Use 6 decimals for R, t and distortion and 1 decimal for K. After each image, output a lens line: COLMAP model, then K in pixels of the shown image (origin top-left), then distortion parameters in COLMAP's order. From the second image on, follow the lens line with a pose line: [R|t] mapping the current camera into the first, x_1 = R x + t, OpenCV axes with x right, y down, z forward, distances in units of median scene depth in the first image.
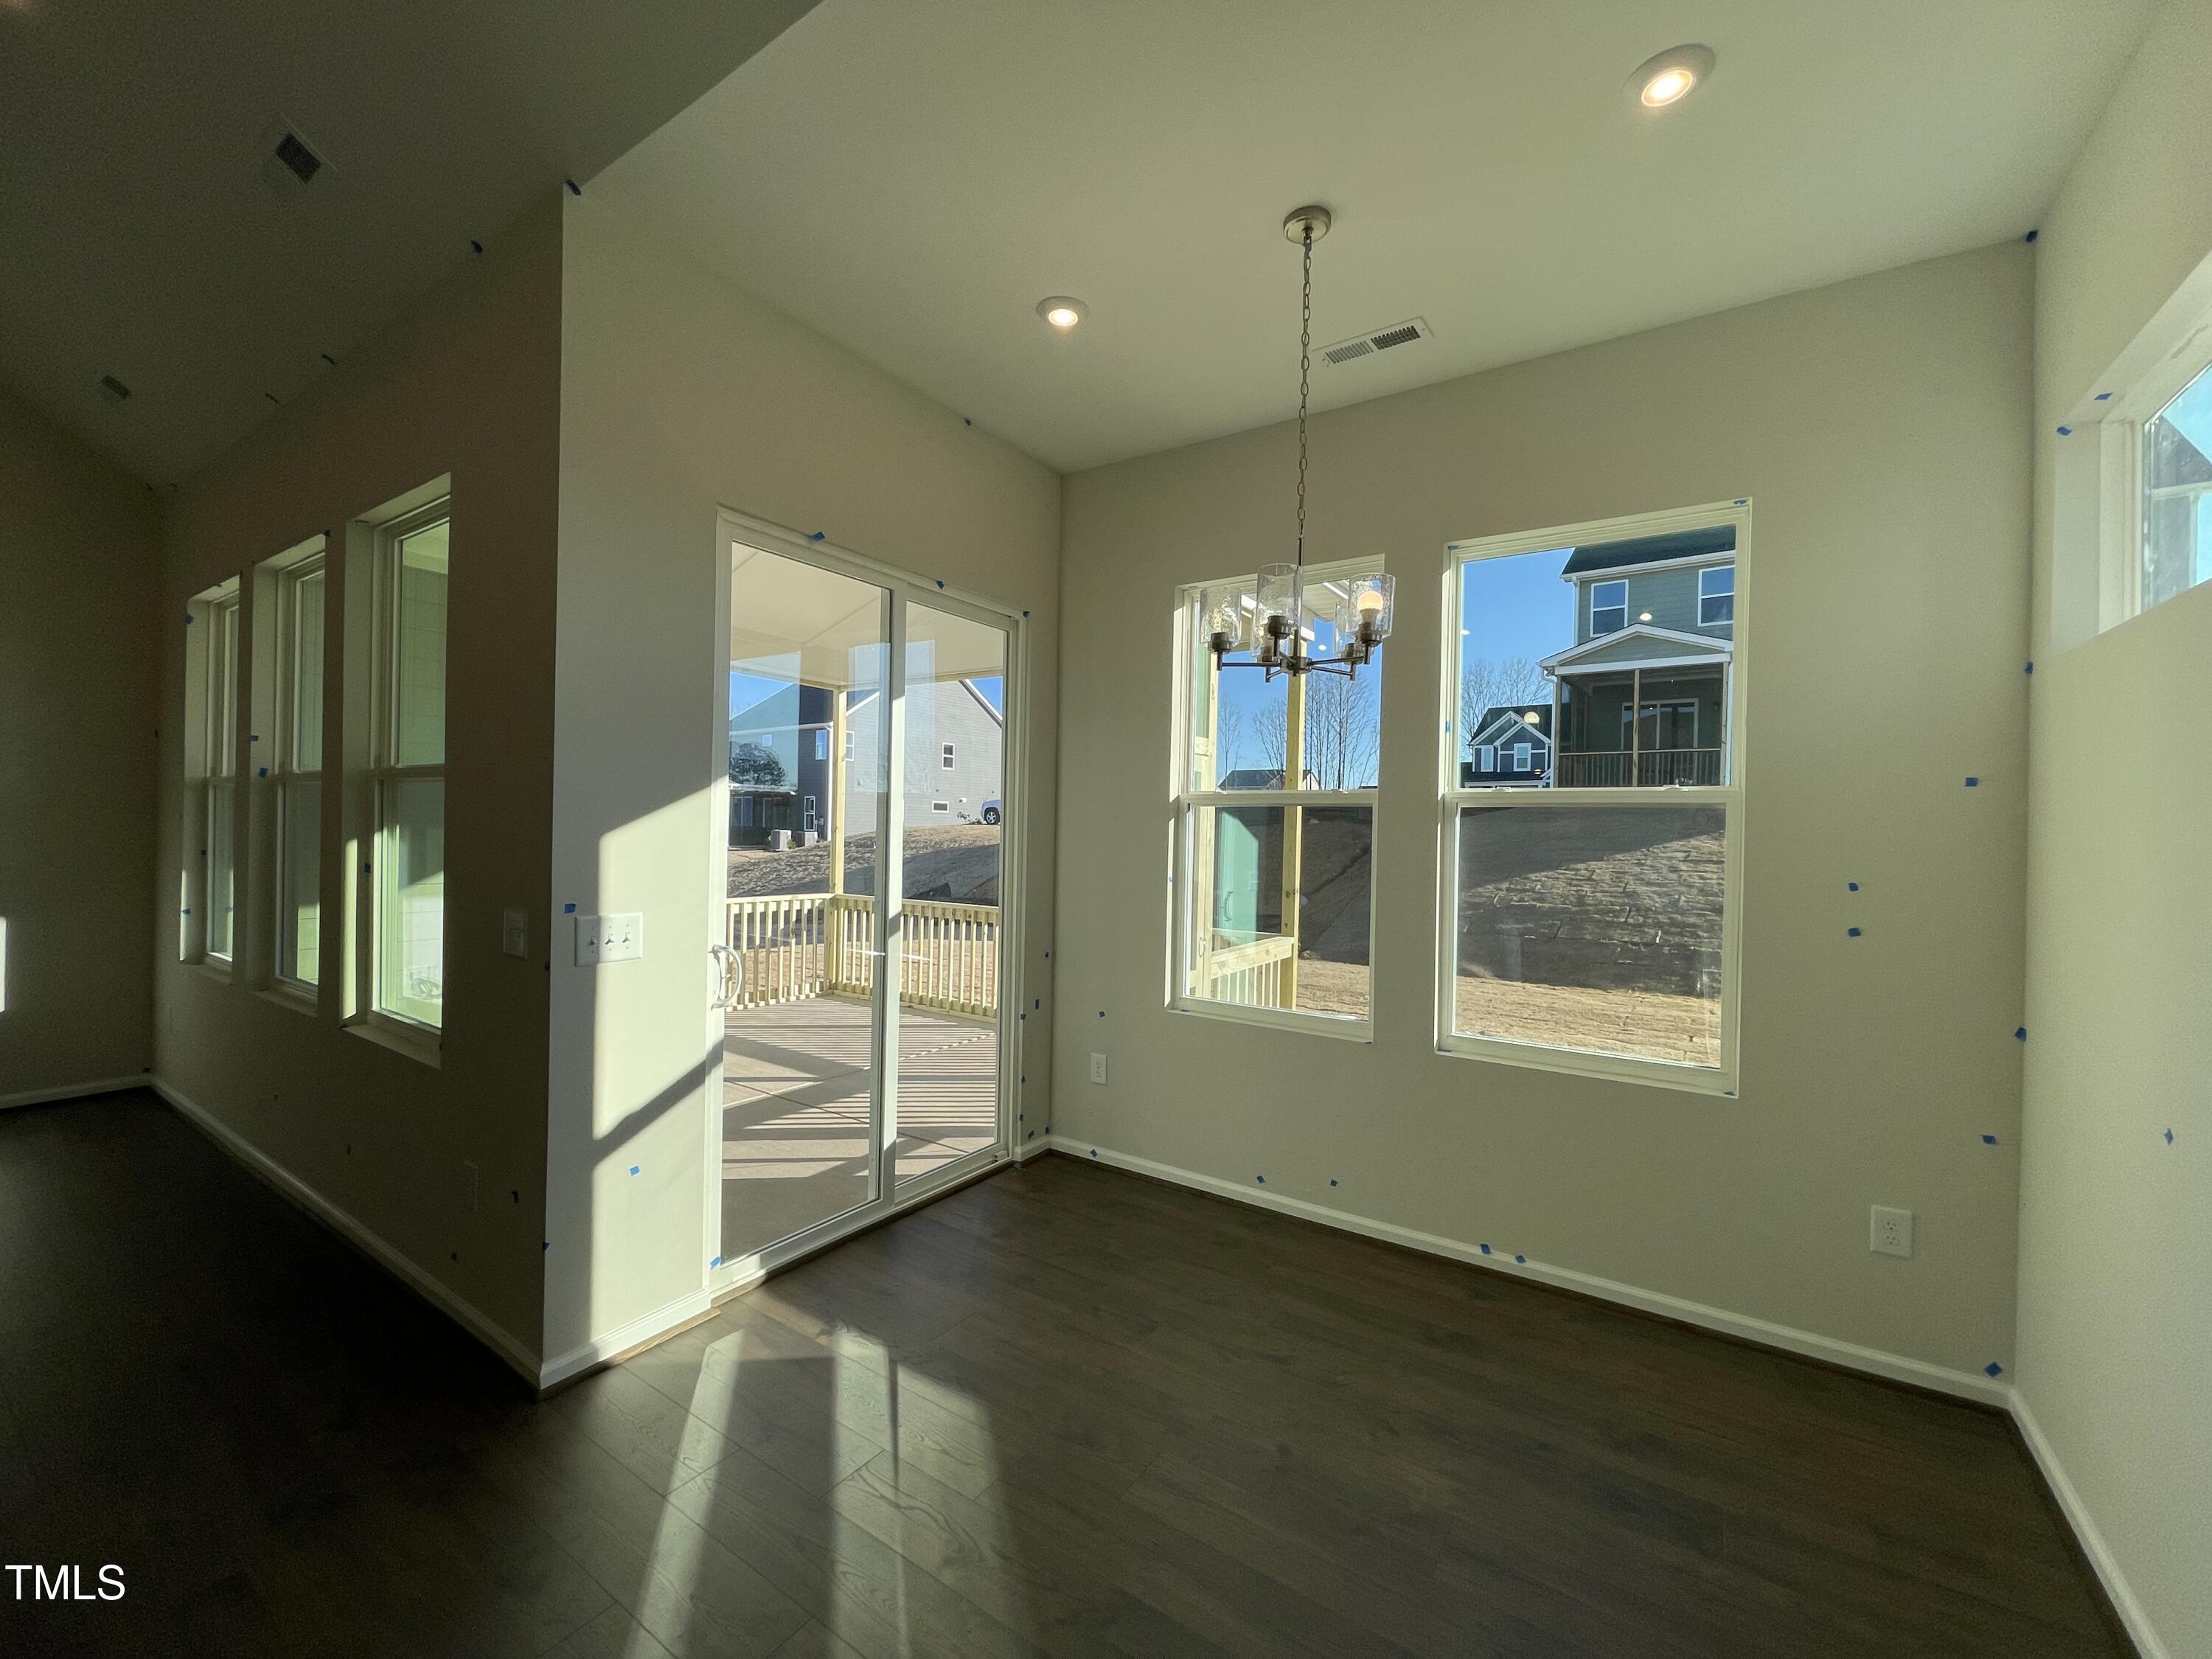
lens RADIAL K [[887.8, 0, 1102.3], [0, 887.8, 844.8], [0, 0, 1]] dist [-0.004194, 0.000908]
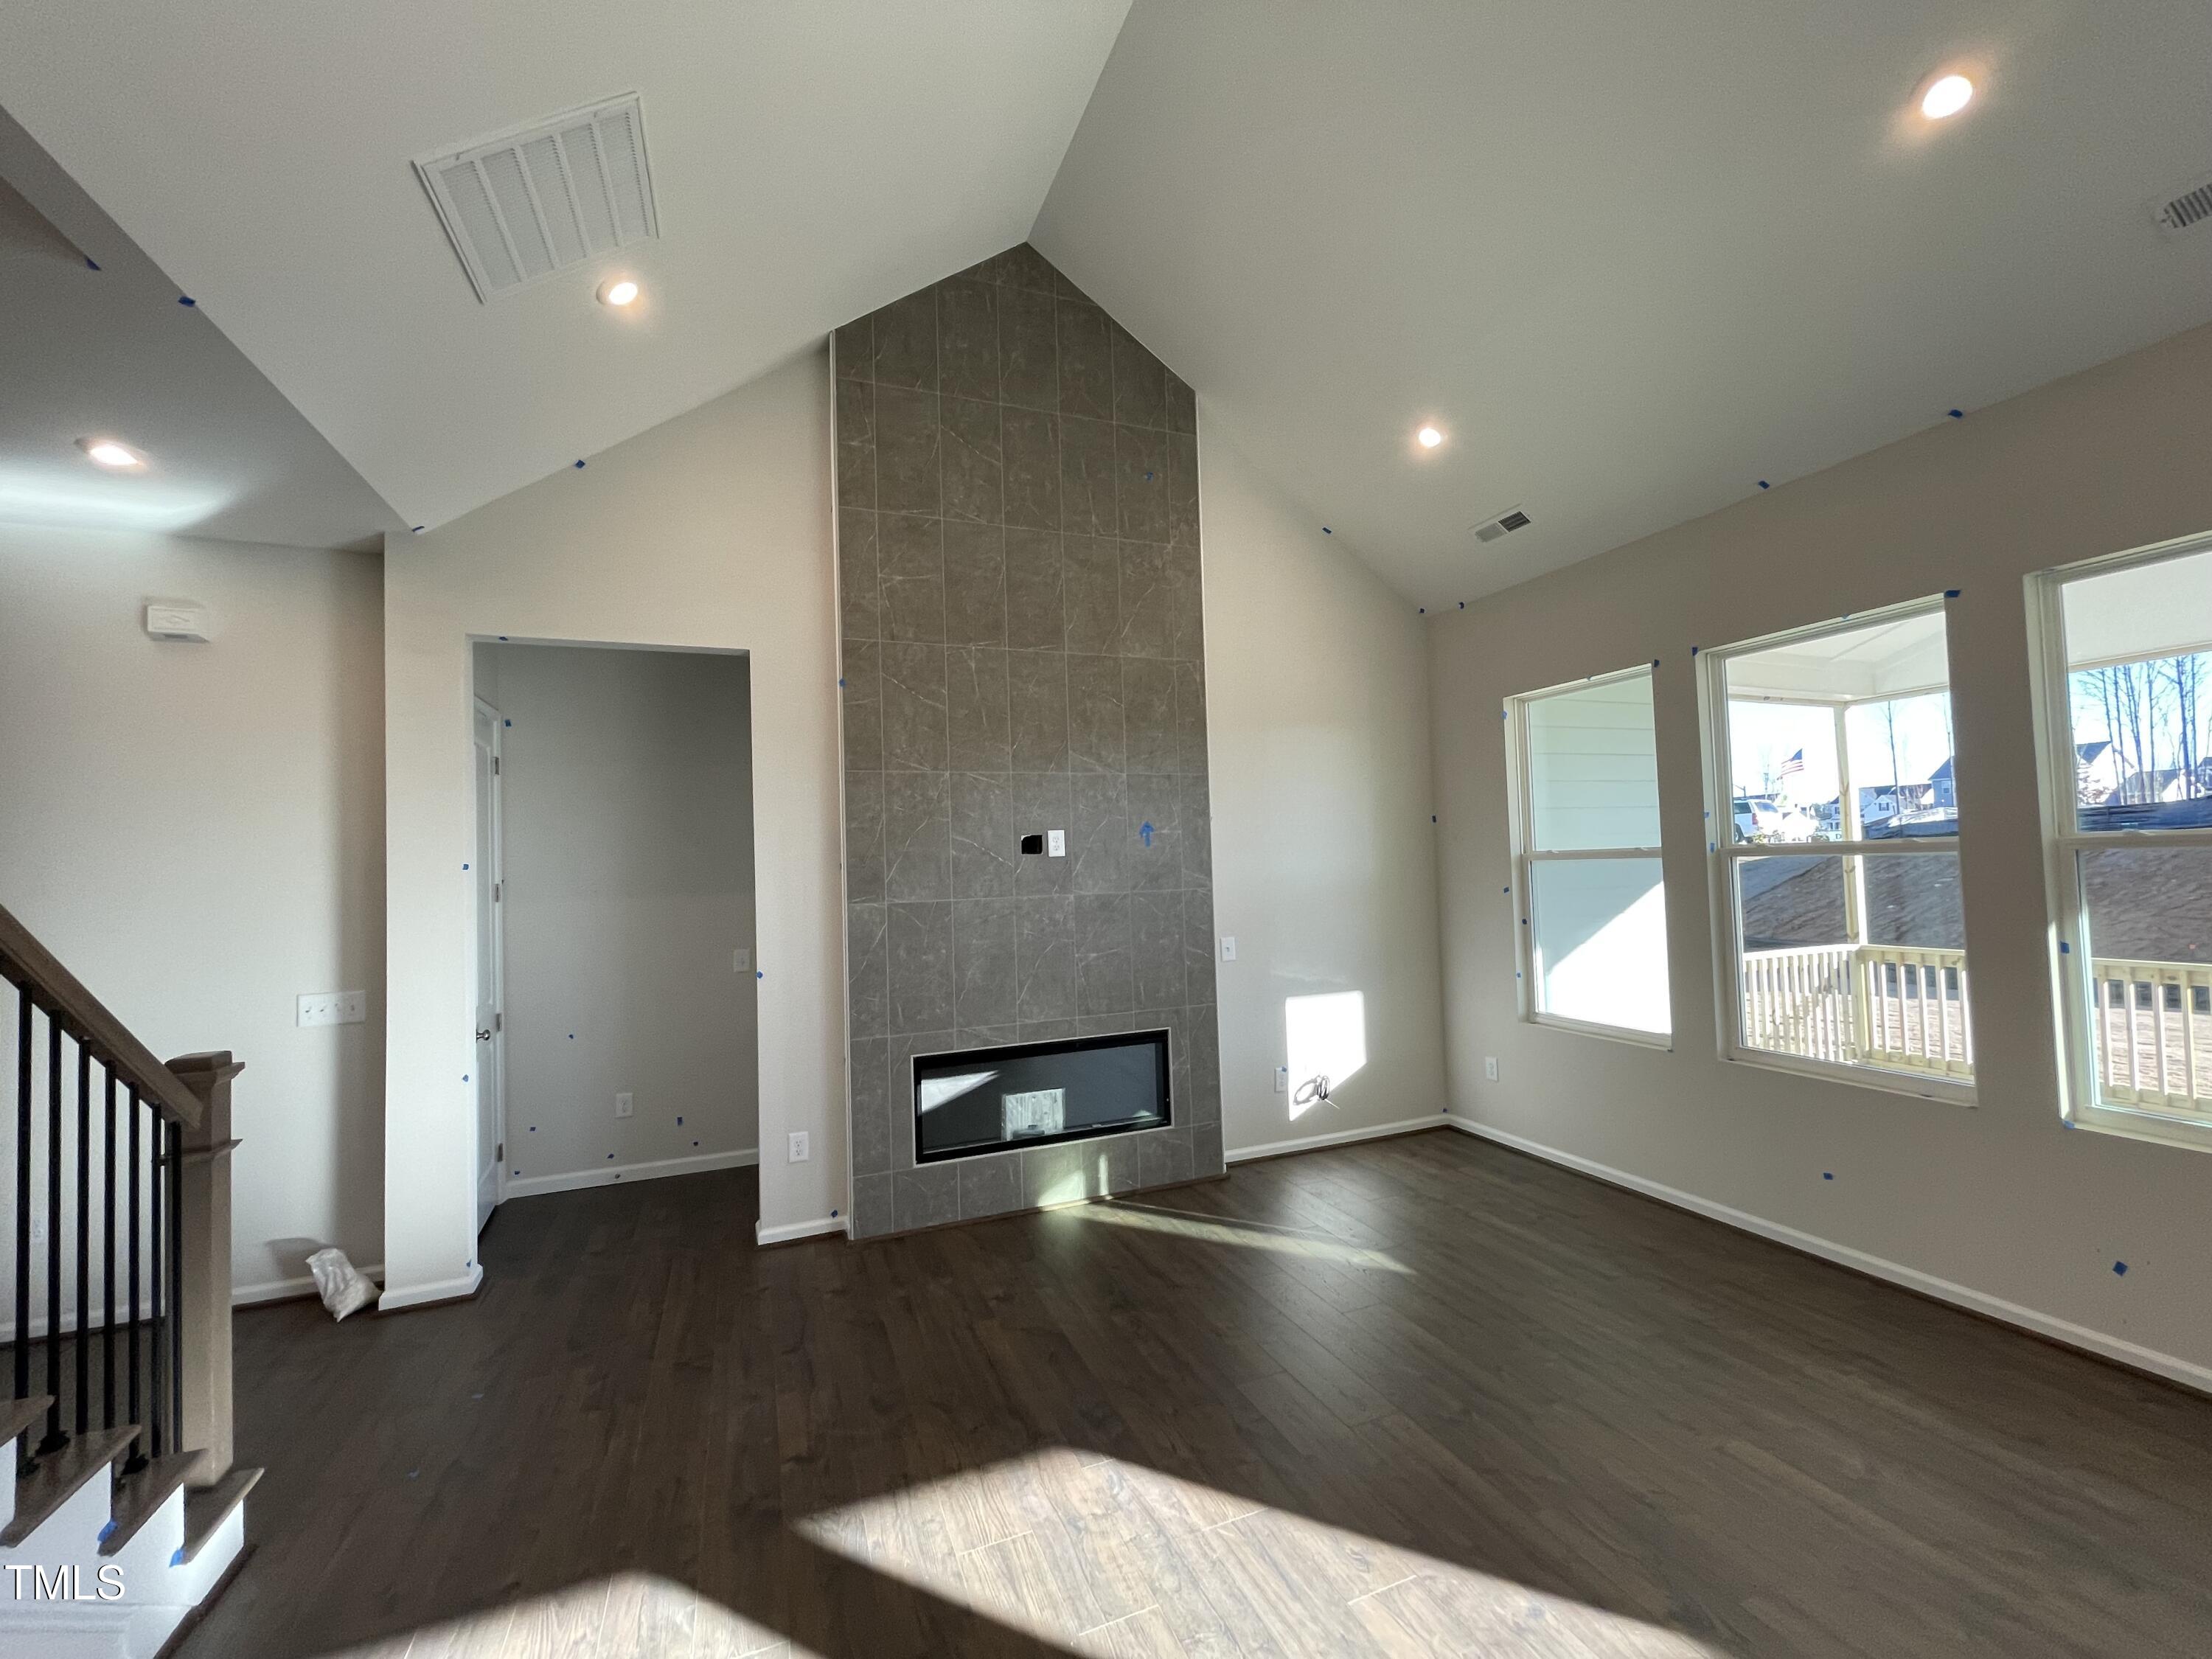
lens RADIAL K [[887.8, 0, 1104.1], [0, 887.8, 827.3], [0, 0, 1]] dist [-0.004194, 0.000908]
pose [[0.822916, -0.074011, -0.563322, -0.252586], [0.040933, 0.996626, -0.071143, -0.015894], [0.566686, 0.035486, 0.823169, -0.067025]]
